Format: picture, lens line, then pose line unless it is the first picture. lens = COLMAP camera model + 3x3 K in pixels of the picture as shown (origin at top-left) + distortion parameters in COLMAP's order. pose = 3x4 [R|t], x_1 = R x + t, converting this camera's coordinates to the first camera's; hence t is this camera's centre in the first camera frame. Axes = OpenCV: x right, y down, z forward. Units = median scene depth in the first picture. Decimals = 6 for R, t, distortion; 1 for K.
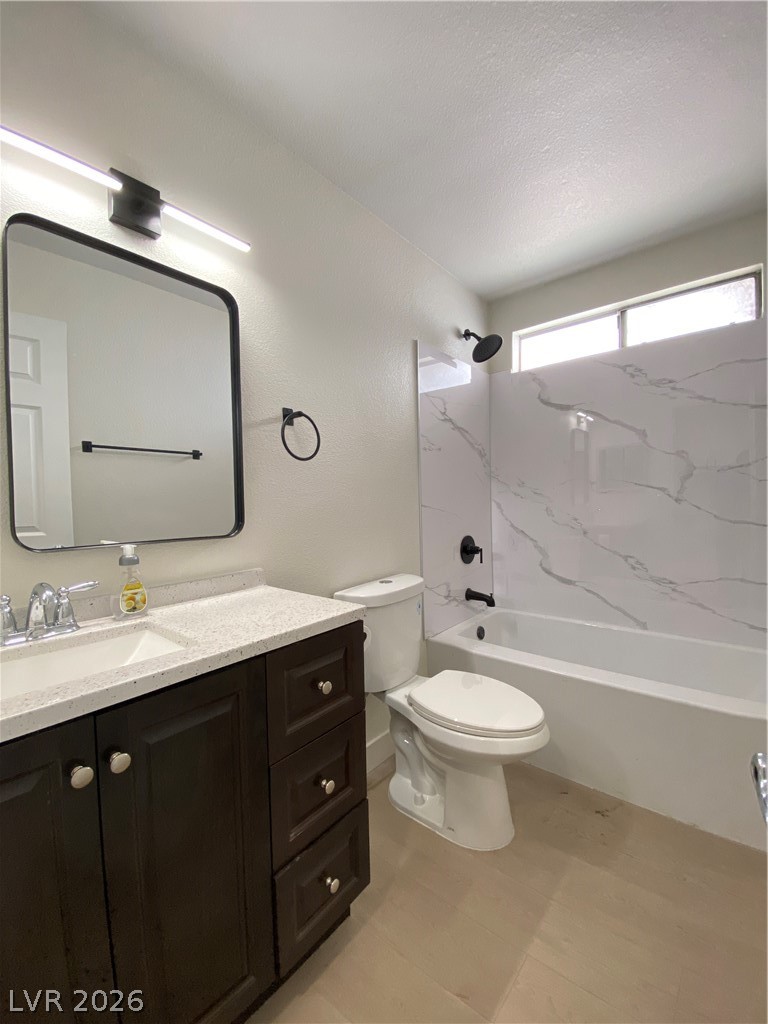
lens RADIAL K [[417.5, 0, 384.0], [0, 417.5, 512.0], [0, 0, 1]] dist [0.046764, -0.037983]
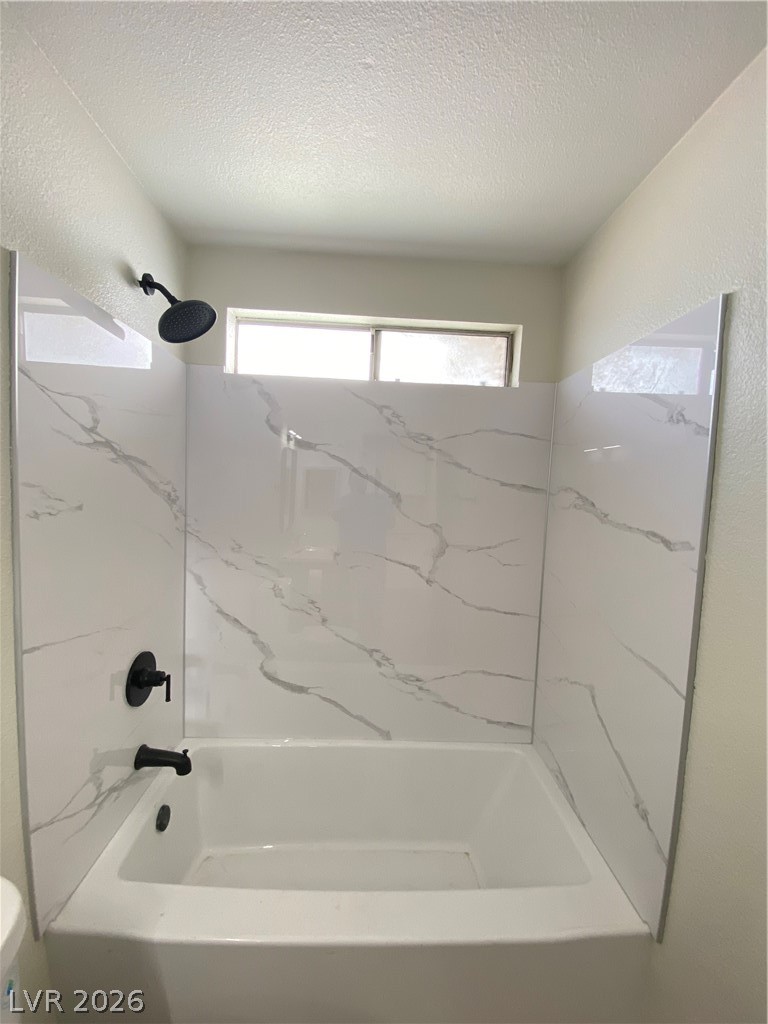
lens RADIAL K [[417.5, 0, 384.0], [0, 417.5, 512.0], [0, 0, 1]] dist [0.046764, -0.037983]
pose [[0.743726, 0.010357, 0.668405, 0.066527], [-0.037214, 0.998971, 0.025929, -0.161993], [-0.667448, -0.044158, 0.743346, 0.398885]]
